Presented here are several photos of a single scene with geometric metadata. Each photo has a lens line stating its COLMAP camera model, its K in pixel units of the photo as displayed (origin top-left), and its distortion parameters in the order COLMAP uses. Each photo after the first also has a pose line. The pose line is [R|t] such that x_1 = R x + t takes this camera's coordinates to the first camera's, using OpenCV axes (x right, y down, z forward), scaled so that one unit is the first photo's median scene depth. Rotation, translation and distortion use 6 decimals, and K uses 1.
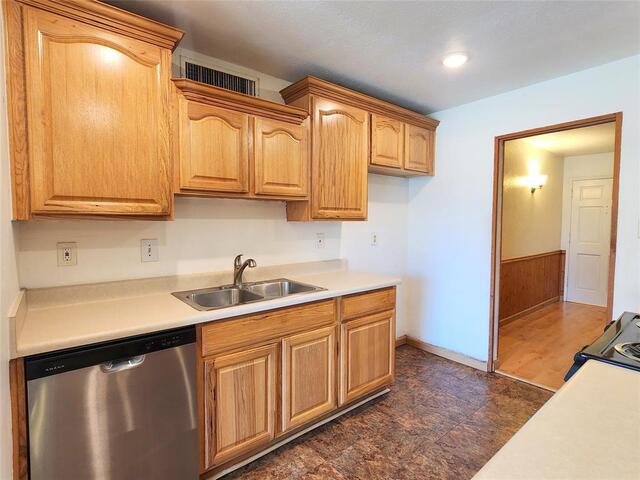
lens RADIAL K [[321.3, 0, 318.5], [0, 321.3, 236.0], [0, 0, 1]] dist [0.001680, 0.001441]
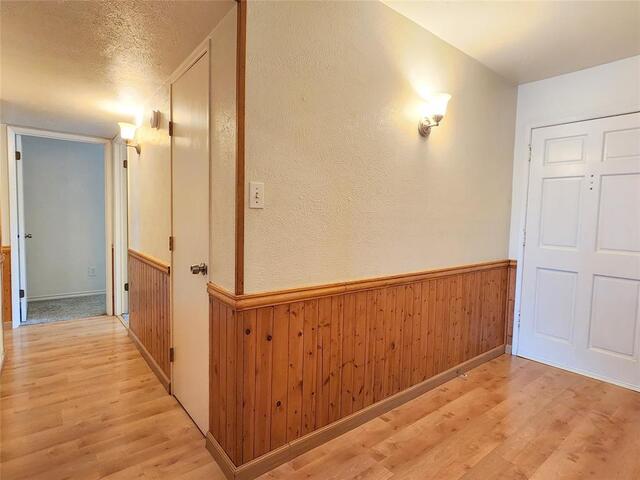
lens RADIAL K [[321.3, 0, 318.5], [0, 321.3, 236.0], [0, 0, 1]] dist [0.001680, 0.001441]
pose [[0.999357, 0.017753, -0.031151, 0.465748], [-0.017258, 0.999722, 0.016078, 0.001128], [0.031427, -0.015530, 0.999385, 0.469918]]
